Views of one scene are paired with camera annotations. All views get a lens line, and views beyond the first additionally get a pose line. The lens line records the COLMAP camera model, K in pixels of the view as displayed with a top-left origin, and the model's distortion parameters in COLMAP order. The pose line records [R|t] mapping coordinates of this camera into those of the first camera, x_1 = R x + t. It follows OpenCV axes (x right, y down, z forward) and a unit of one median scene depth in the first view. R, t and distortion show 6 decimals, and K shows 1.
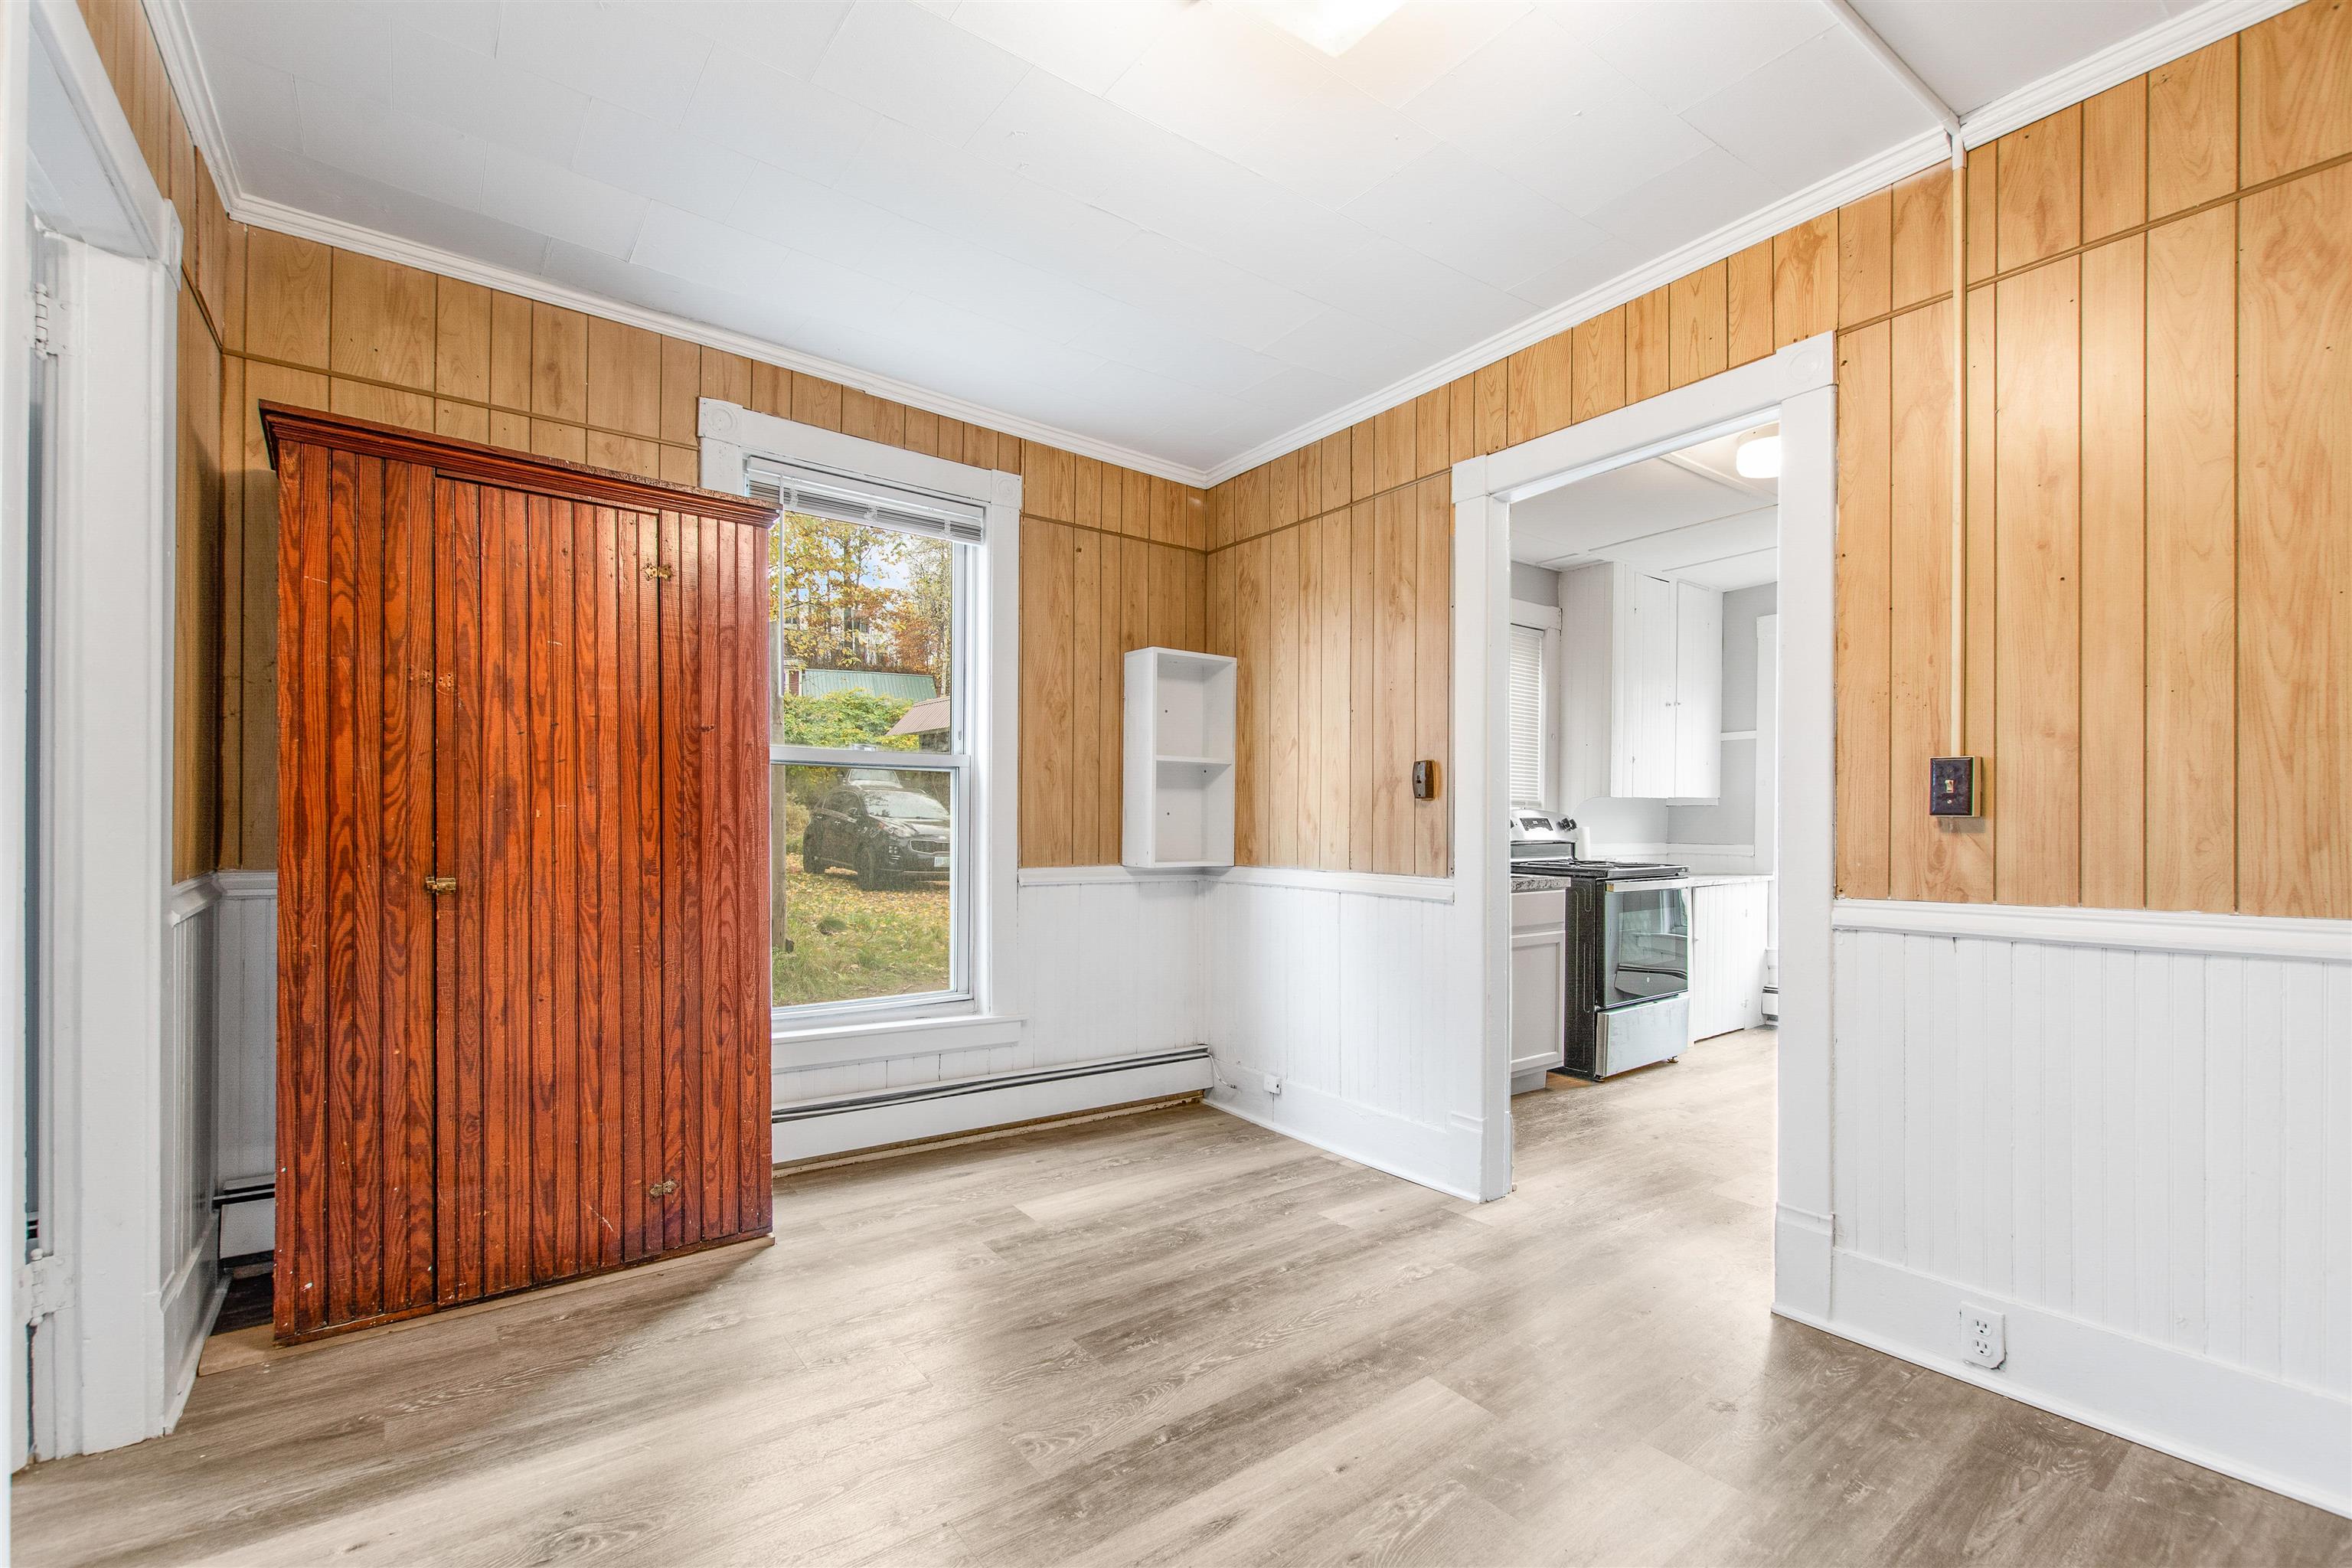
lens RADIAL K [[1049.4, 0, 1182.4], [0, 1049.4, 804.4], [0, 0, 1]] dist [0.004542, -0.000055]
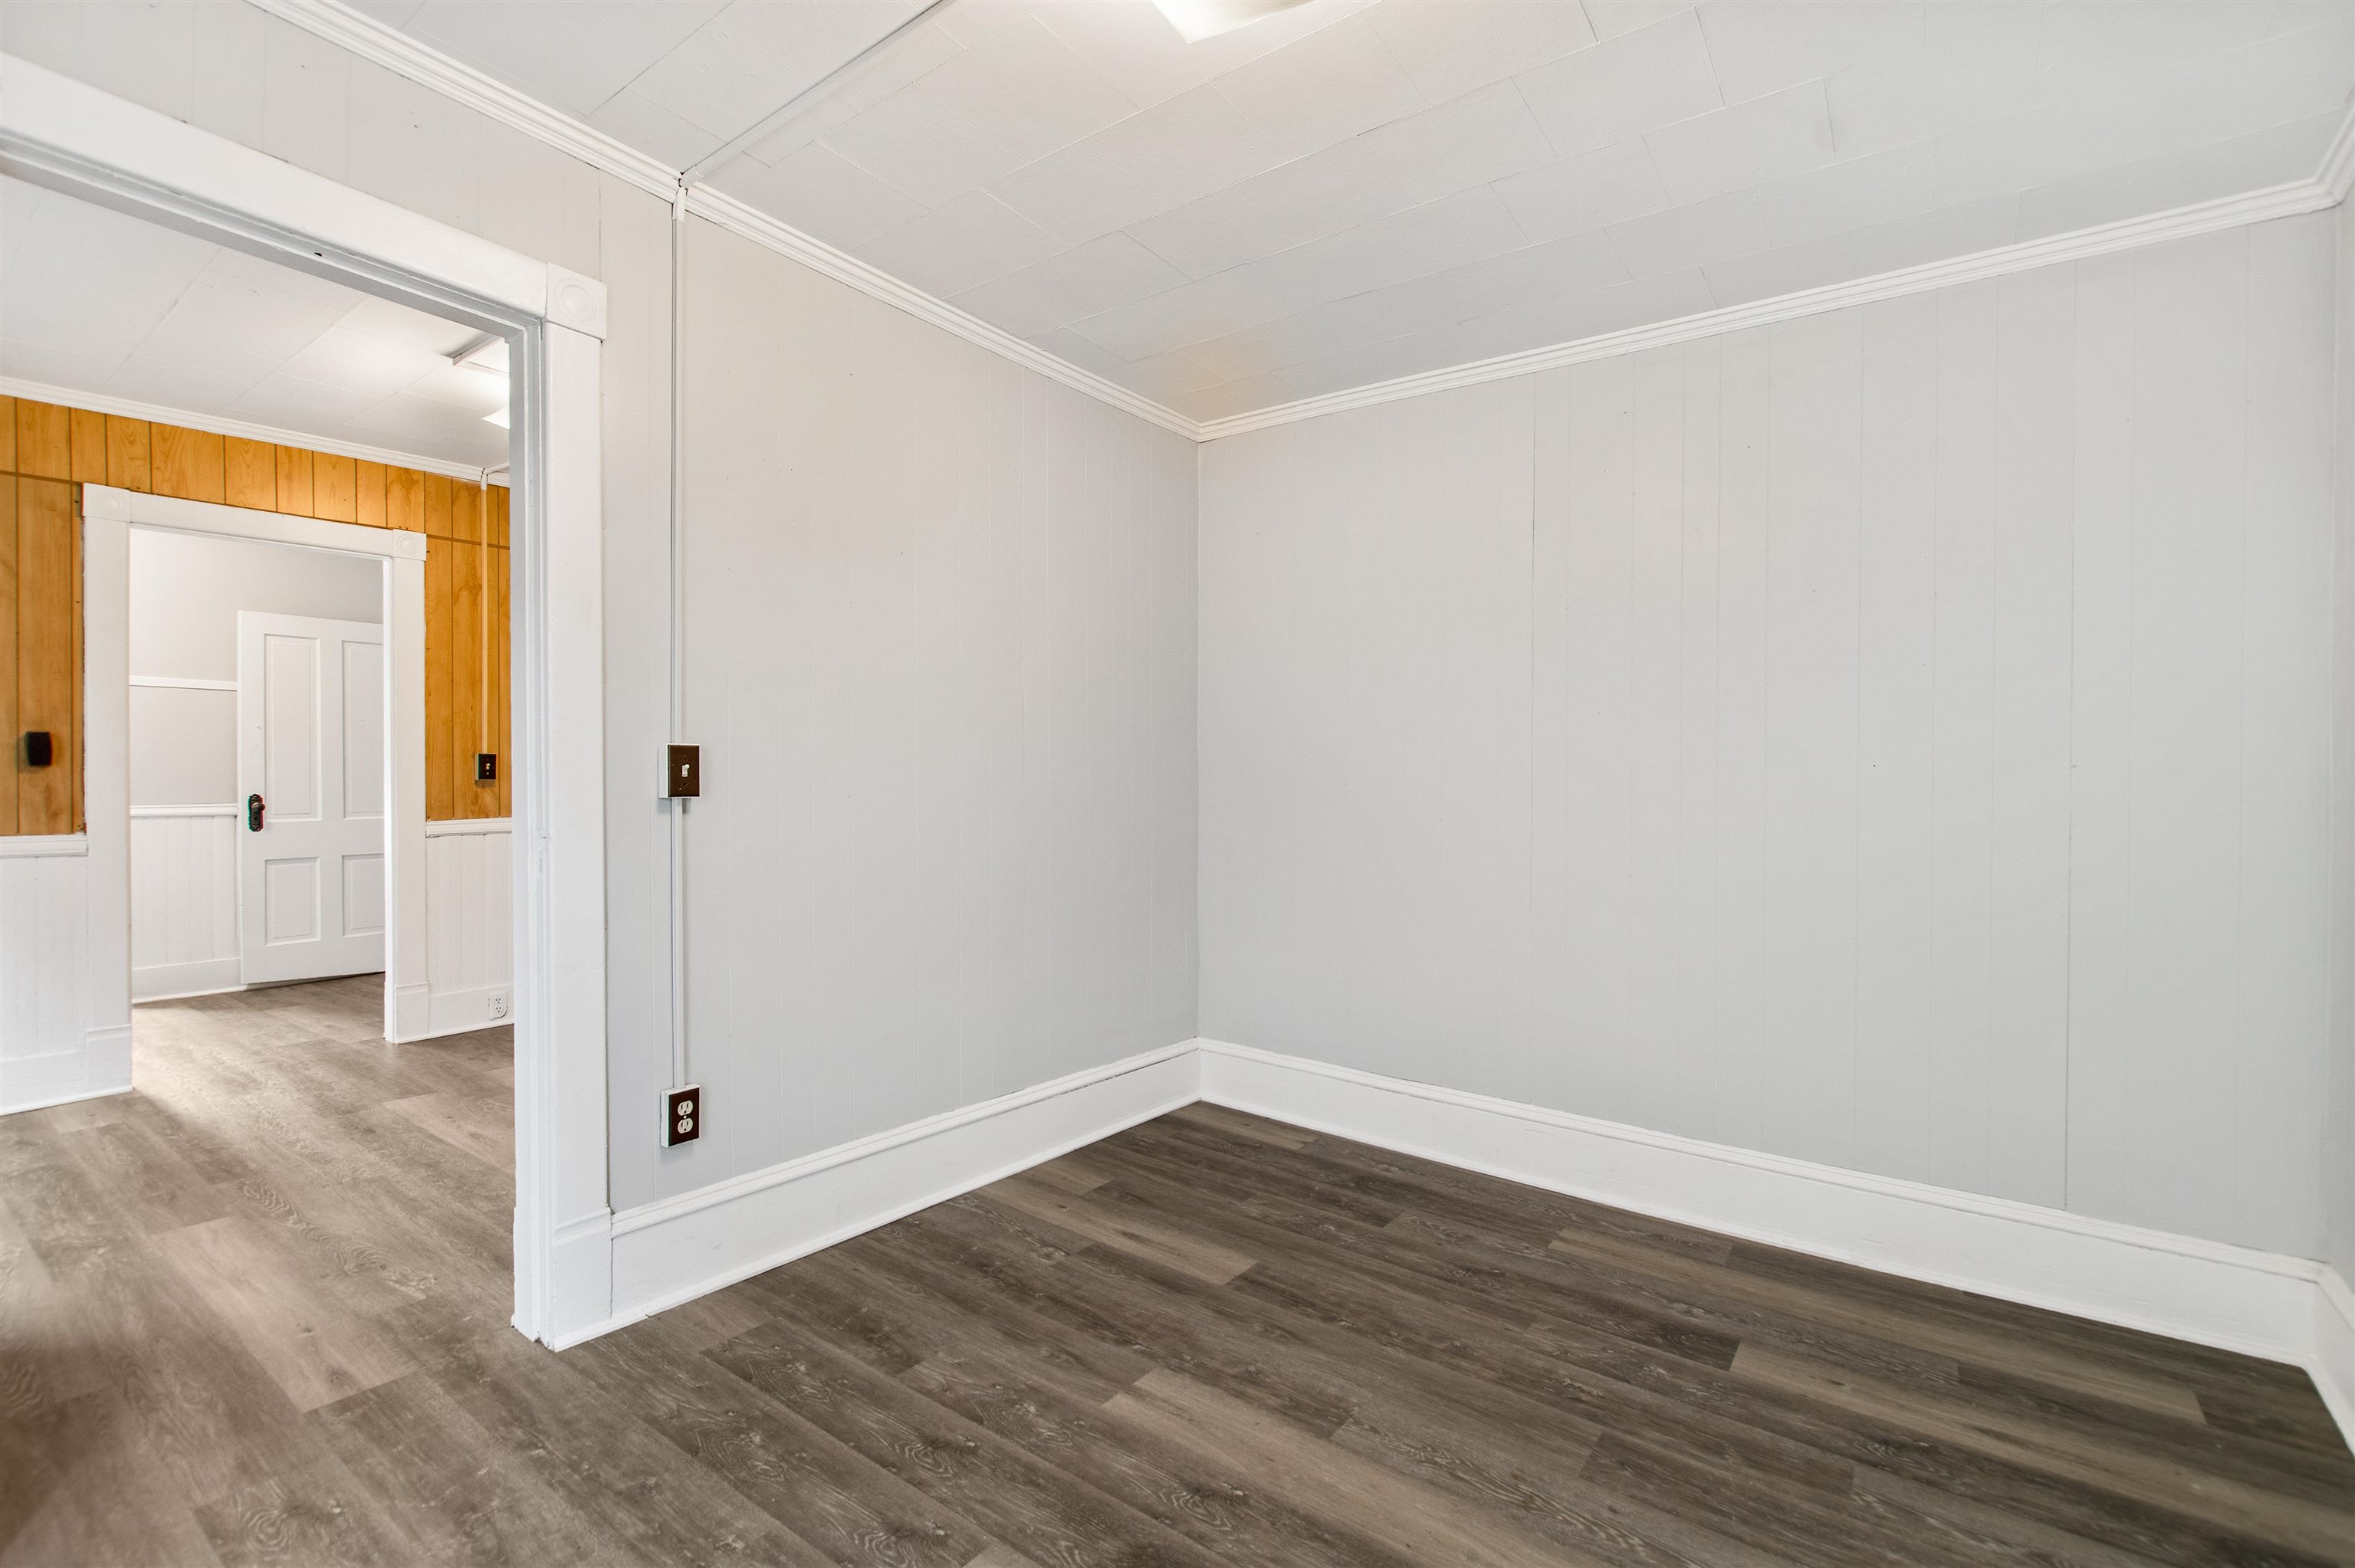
lens RADIAL K [[1050.6, 0, 1173.3], [0, 1050.6, 786.9], [0, 0, 1]] dist [0.004542, -0.000055]
pose [[-0.299767, -0.019501, 0.953813, -1.565674], [-0.021090, 0.999682, 0.013811, -0.030616], [-0.953779, -0.015976, -0.300083, 0.231193]]
